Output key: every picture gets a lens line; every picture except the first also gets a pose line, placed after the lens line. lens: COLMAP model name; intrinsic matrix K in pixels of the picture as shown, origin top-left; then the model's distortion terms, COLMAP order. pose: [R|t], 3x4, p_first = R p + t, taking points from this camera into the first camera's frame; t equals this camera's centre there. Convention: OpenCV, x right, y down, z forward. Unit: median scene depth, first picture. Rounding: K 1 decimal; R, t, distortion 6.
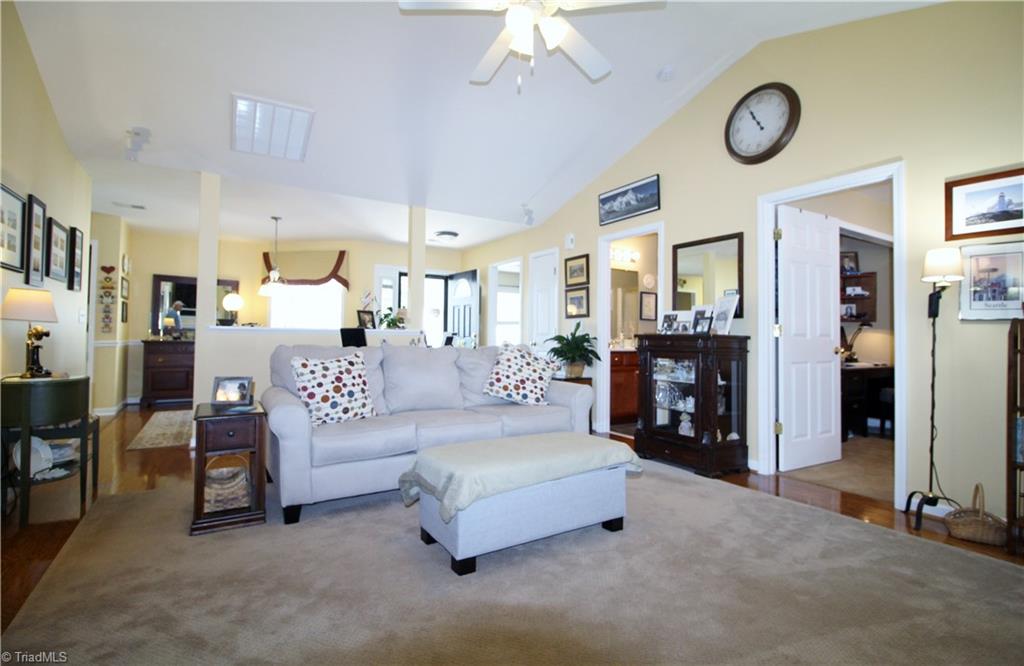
lens RADIAL K [[488.6, 0, 512.0], [0, 488.6, 333.0], [0, 0, 1]] dist [-0.001055, -0.000140]
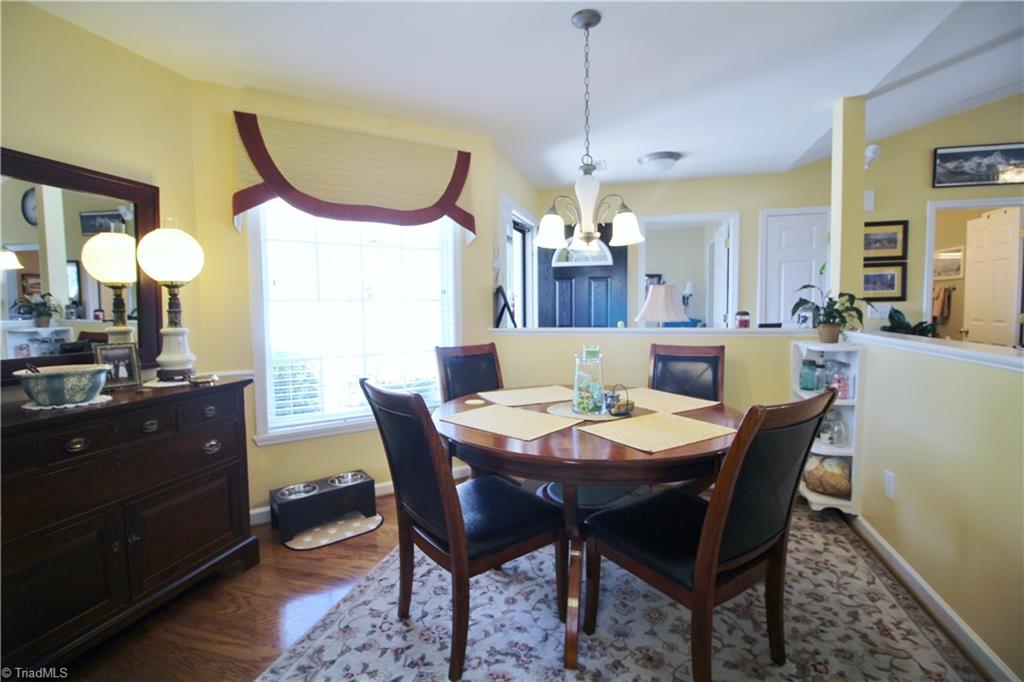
lens RADIAL K [[472.7, 0, 513.4], [0, 472.7, 330.9], [0, 0, 1]] dist [0.000193, -0.014582]
pose [[0.734250, -0.057709, 0.676422, -0.832830], [0.014186, 0.997467, 0.069701, -0.045912], [-0.678731, -0.041582, 0.733209, 0.867468]]
